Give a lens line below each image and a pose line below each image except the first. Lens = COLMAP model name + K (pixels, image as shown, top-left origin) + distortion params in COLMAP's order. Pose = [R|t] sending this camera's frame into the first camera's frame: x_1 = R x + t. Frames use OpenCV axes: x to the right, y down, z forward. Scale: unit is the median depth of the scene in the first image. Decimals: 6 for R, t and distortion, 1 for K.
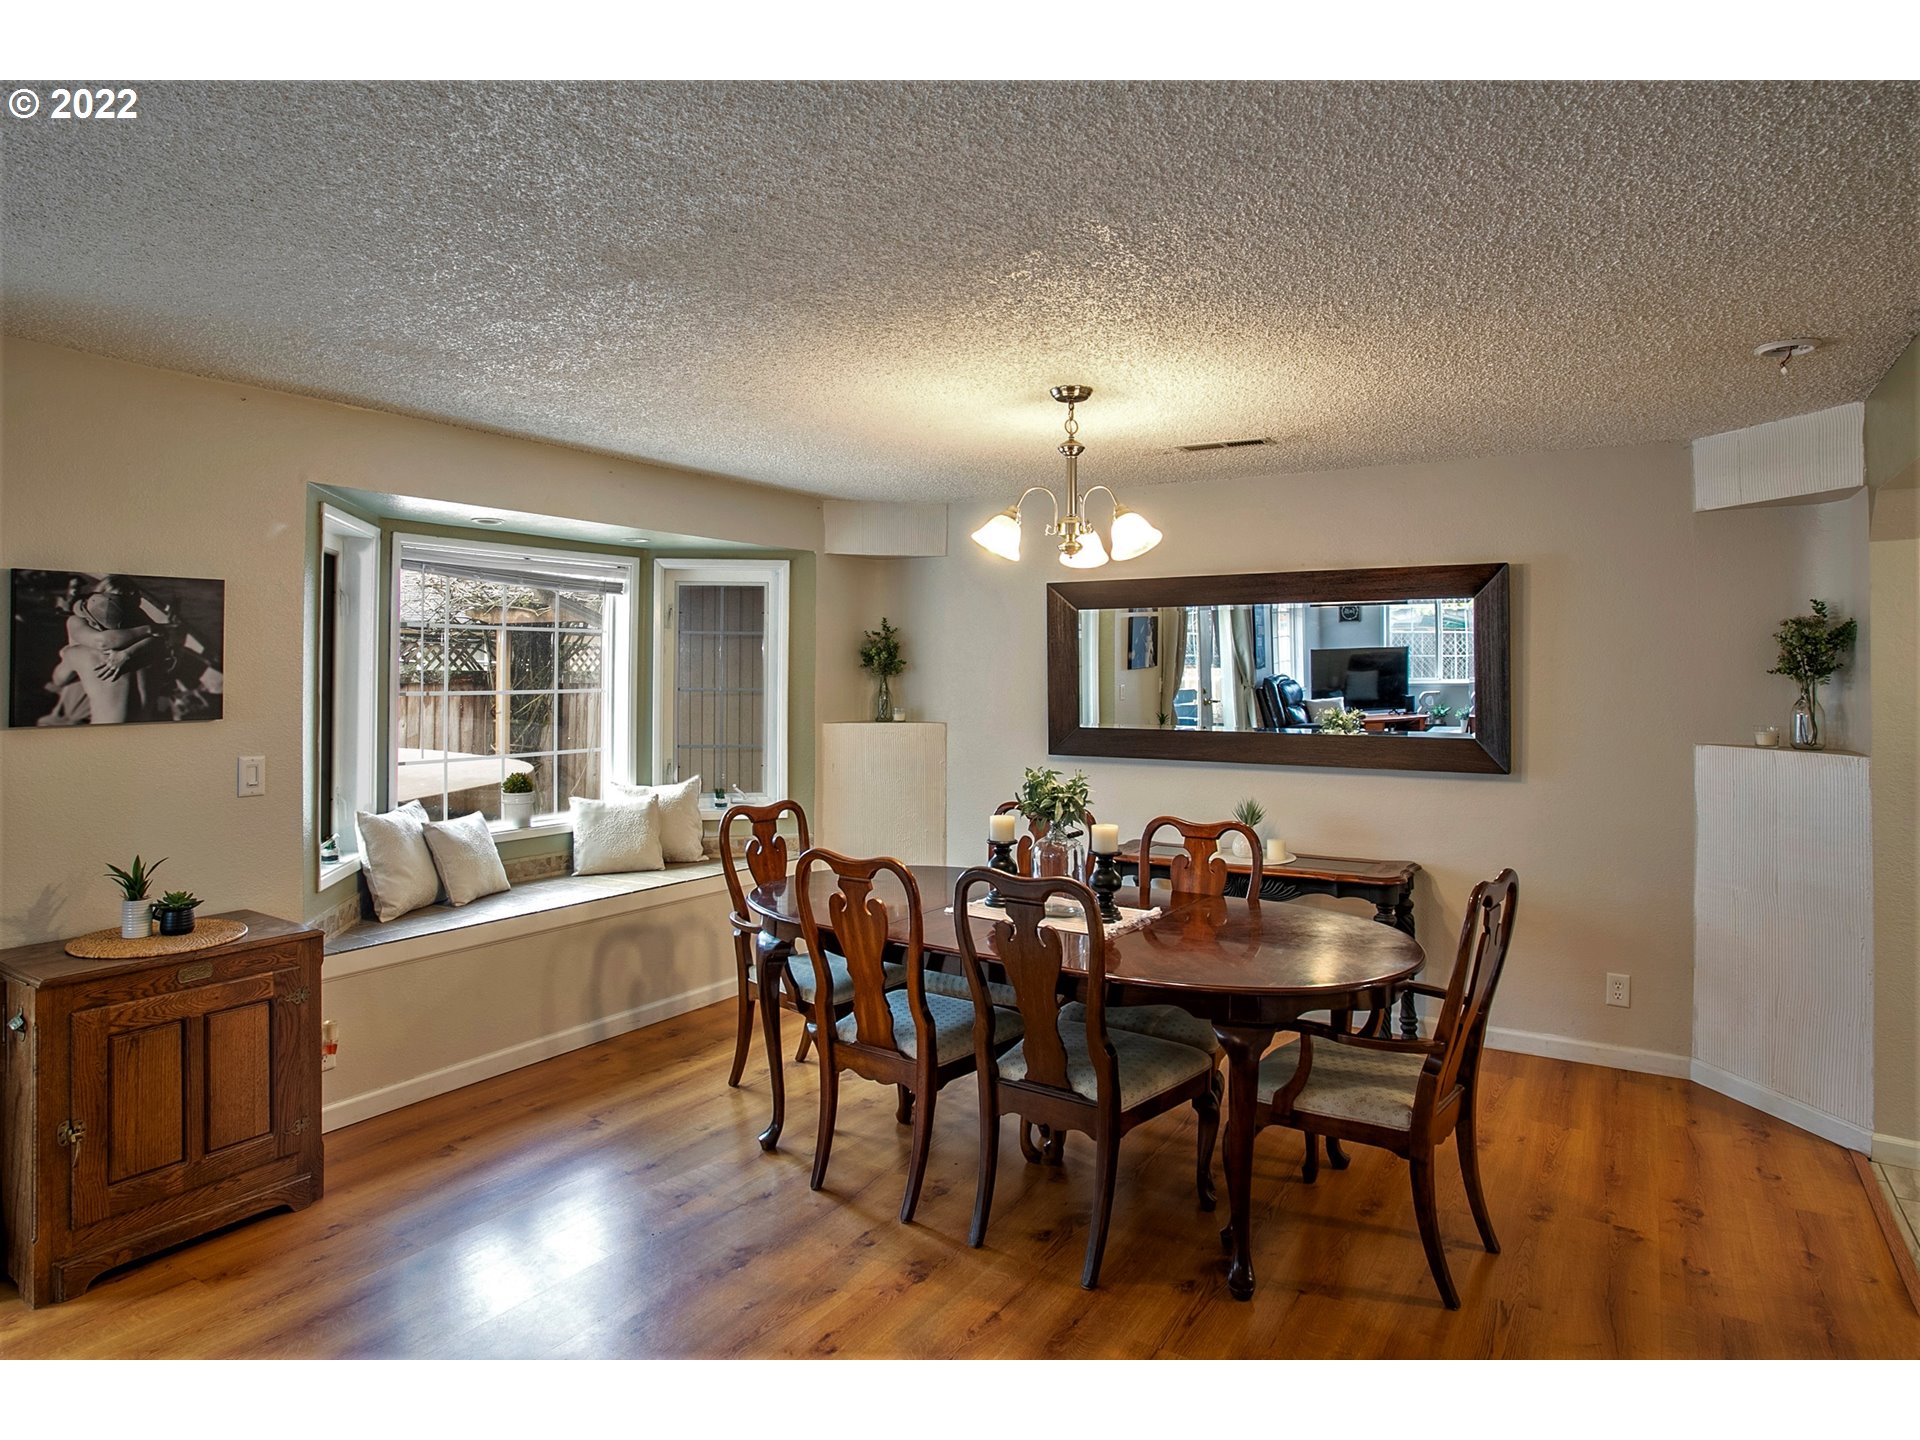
lens RADIAL K [[1061.8, 0, 992.0], [0, 1061.8, 652.3], [0, 0, 1]] dist [-0.069416, 0.034902]
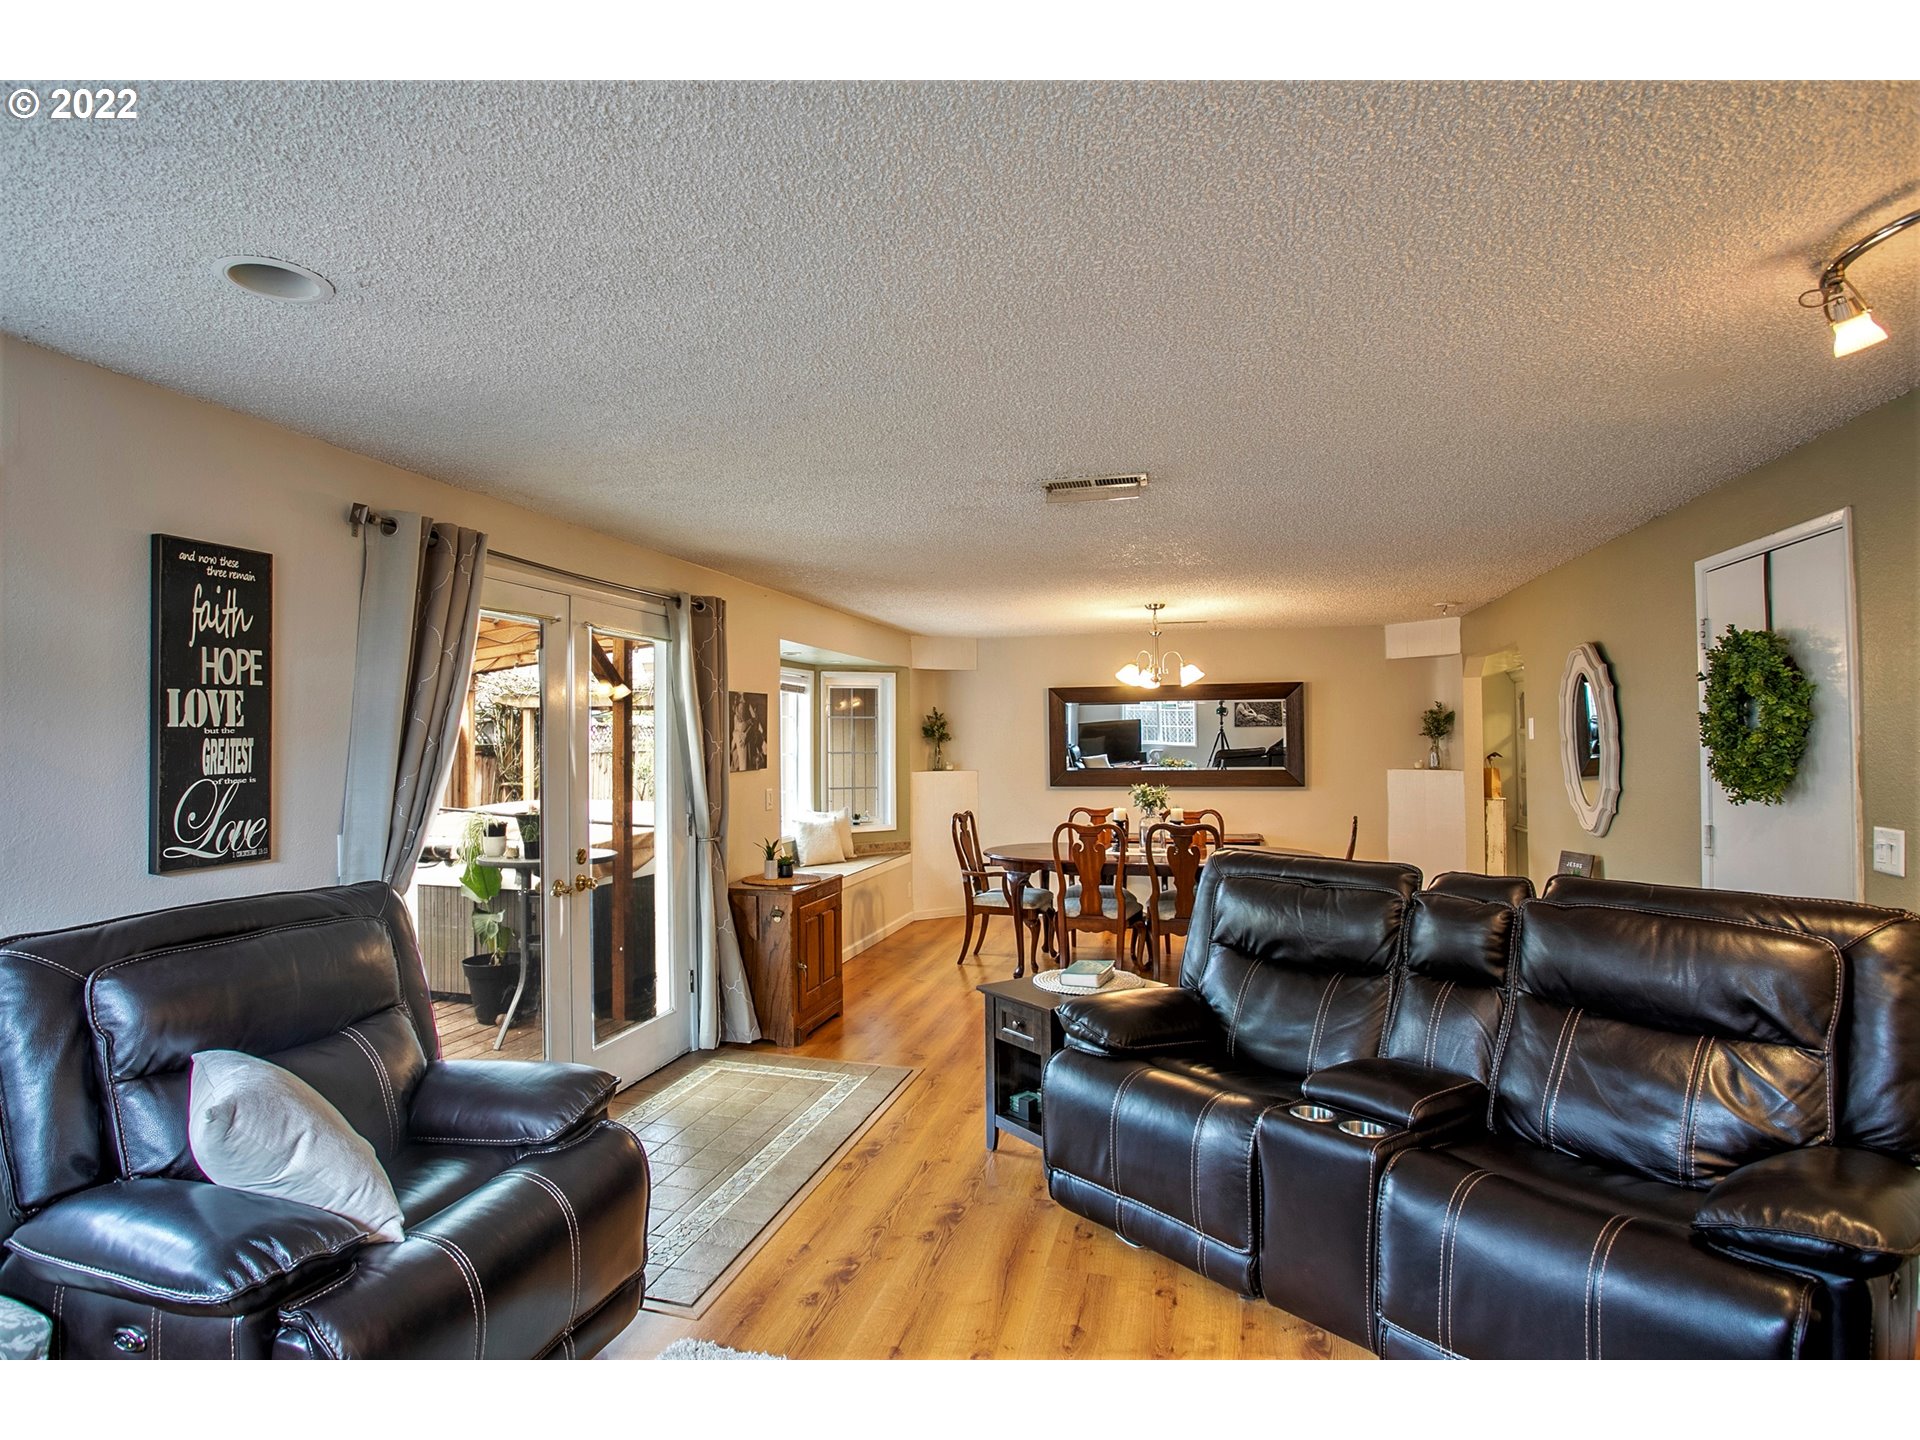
lens RADIAL K [[918.2, 0, 982.6], [0, 918.2, 717.7], [0, 0, 1]] dist [-0.053710, 0.022186]
pose [[0.955114, -0.004999, 0.296195, -0.882310], [0.007183, 0.999954, -0.006285, -0.014037], [-0.296151, 0.008130, 0.955107, -0.712072]]
